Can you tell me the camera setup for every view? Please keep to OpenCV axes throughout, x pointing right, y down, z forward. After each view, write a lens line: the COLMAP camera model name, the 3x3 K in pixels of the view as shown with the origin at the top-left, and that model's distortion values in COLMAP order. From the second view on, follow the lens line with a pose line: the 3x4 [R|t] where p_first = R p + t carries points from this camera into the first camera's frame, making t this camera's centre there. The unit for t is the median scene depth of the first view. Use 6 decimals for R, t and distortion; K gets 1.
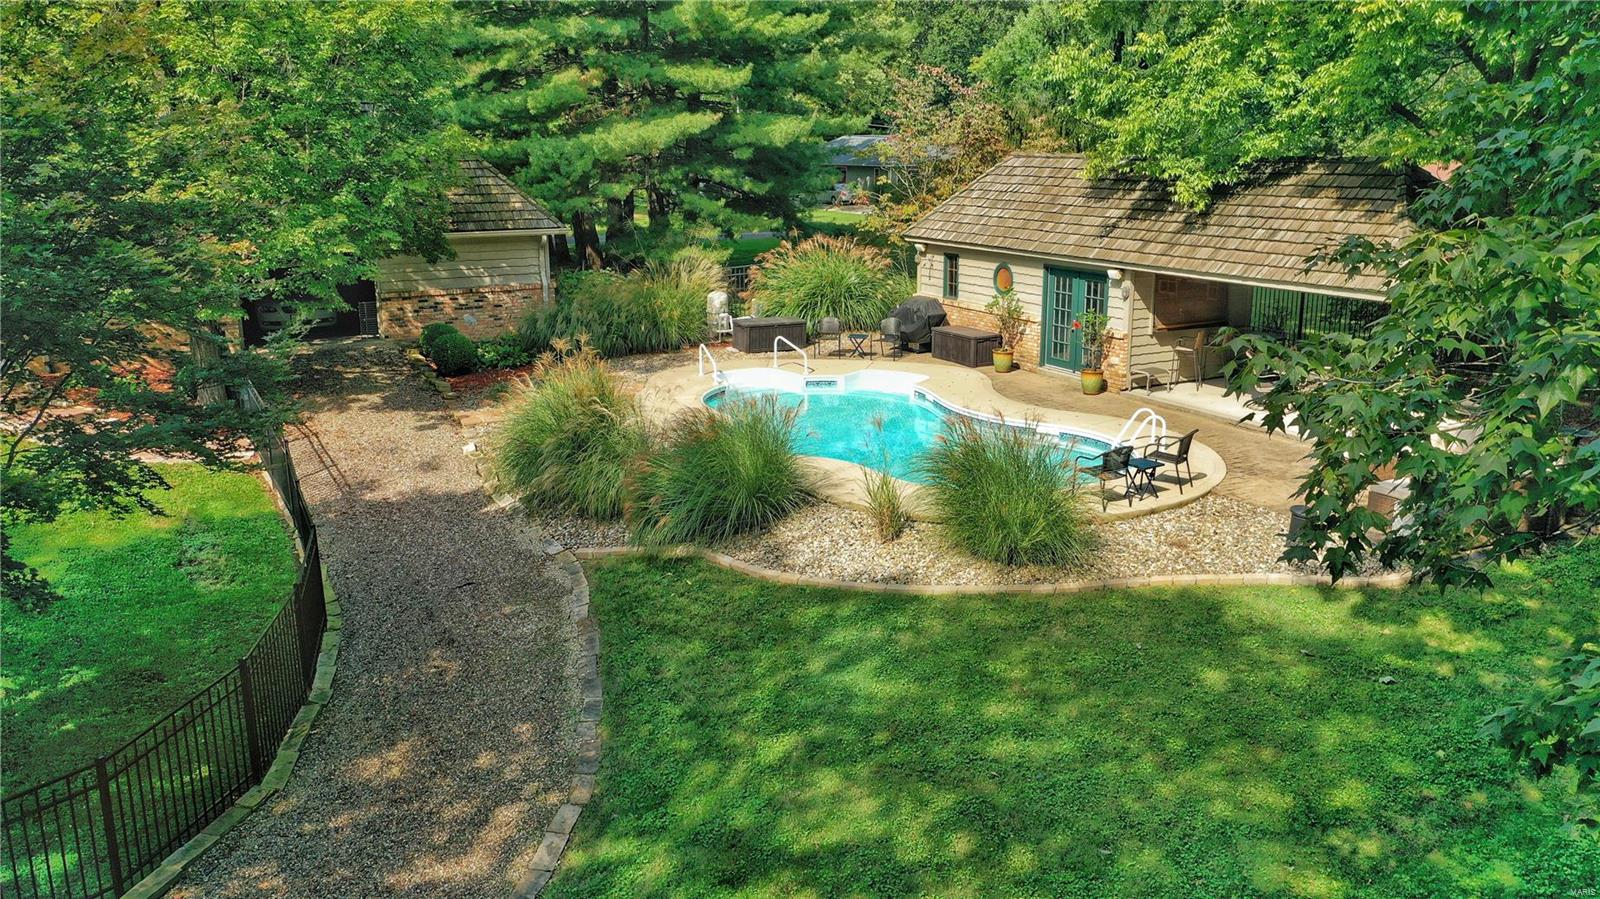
lens RADIAL K [[1252.7, 0, 800.0], [0, 1252.7, 449.5], [0, 0, 1]] dist [0.008366, -0.000030]
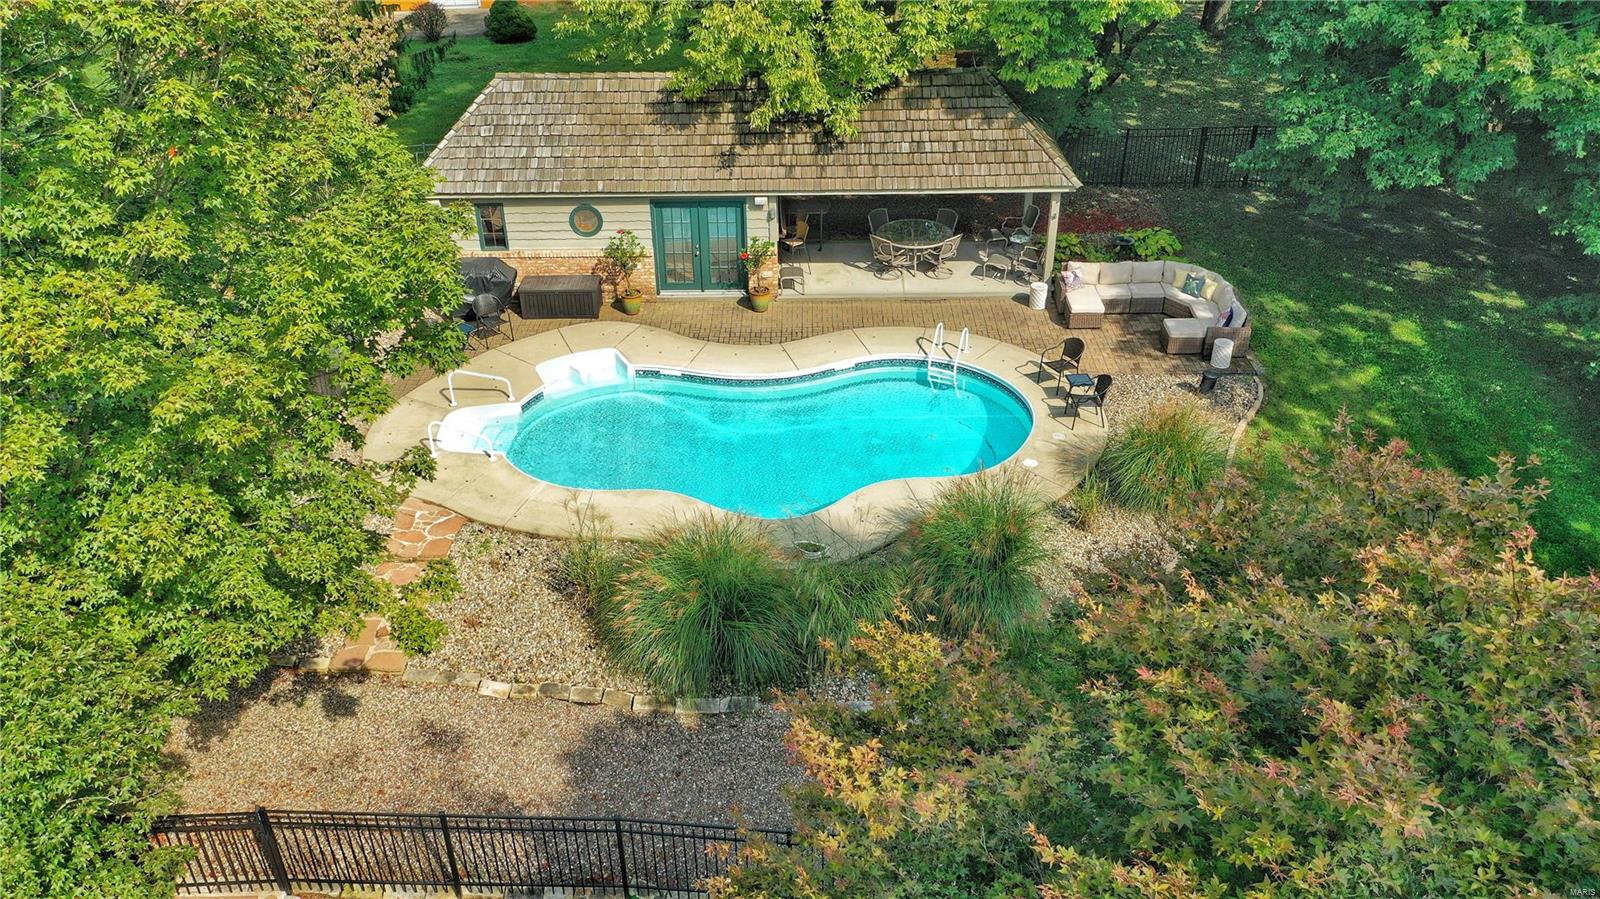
lens RADIAL K [[1252.7, 0, 800.0], [0, 1252.7, 449.5], [0, 0, 1]] dist [0.008366, -0.000030]
pose [[0.416709, -0.479501, 0.772291, -0.612896], [0.212472, 0.877411, 0.430123, -0.371680], [-0.883861, -0.015146, 0.467505, 0.418607]]
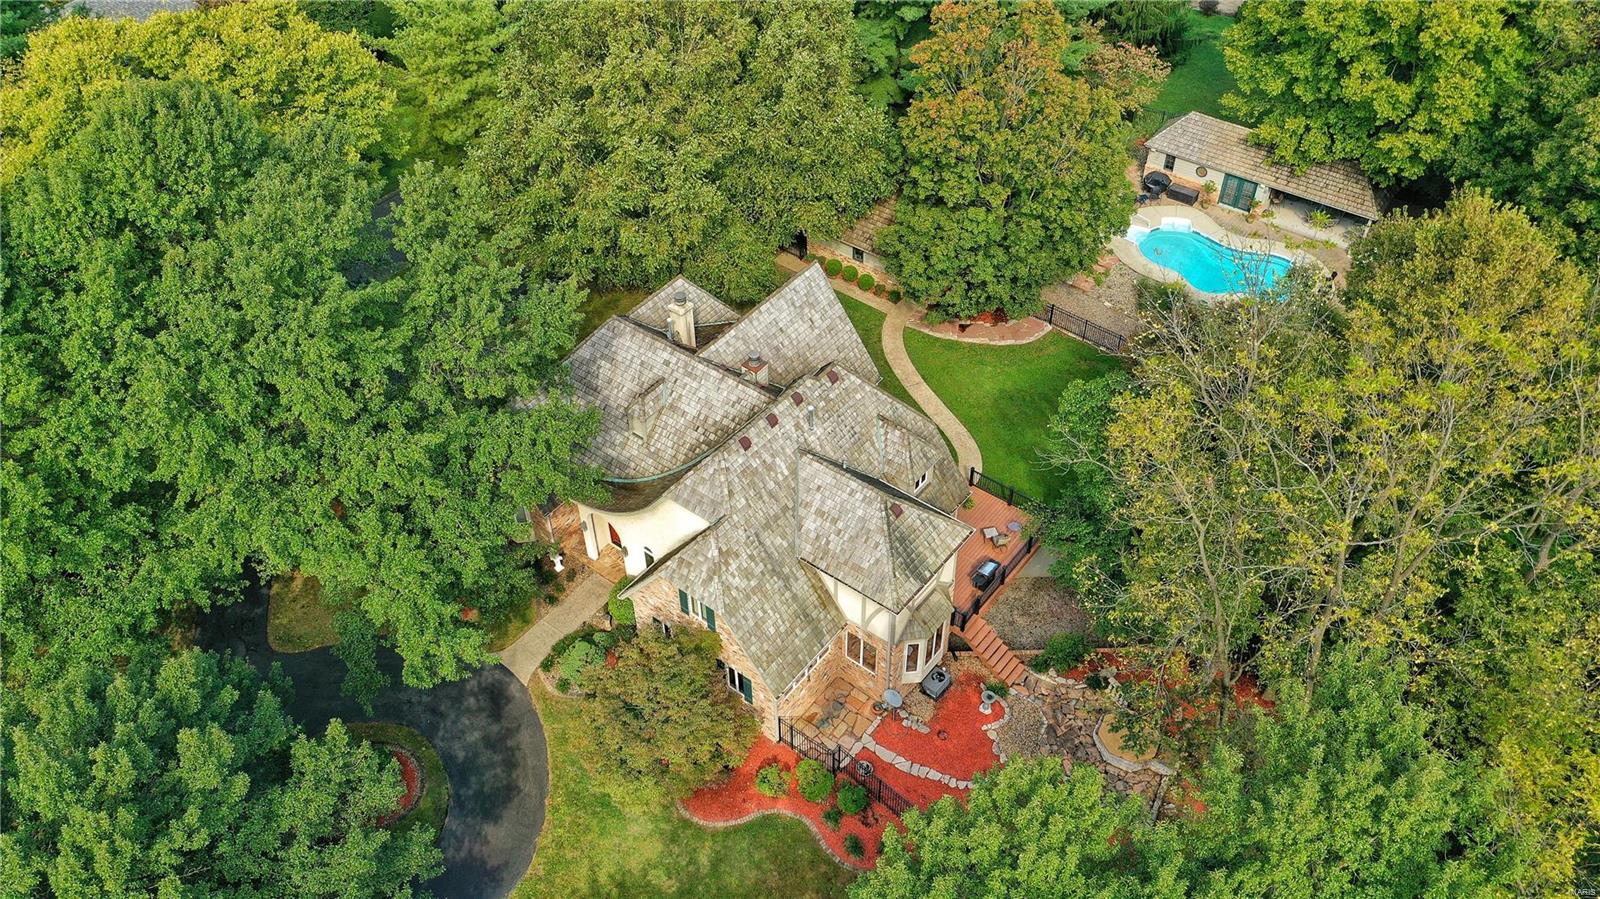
lens RADIAL K [[1252.7, 0, 800.0], [0, 1252.7, 449.5], [0, 0, 1]] dist [0.008366, -0.000030]
pose [[0.876208, -0.336895, 0.344618, -1.792385], [0.107887, 0.834044, 0.541046, -1.235987], [-0.469702, -0.436889, 0.767142, -0.964641]]
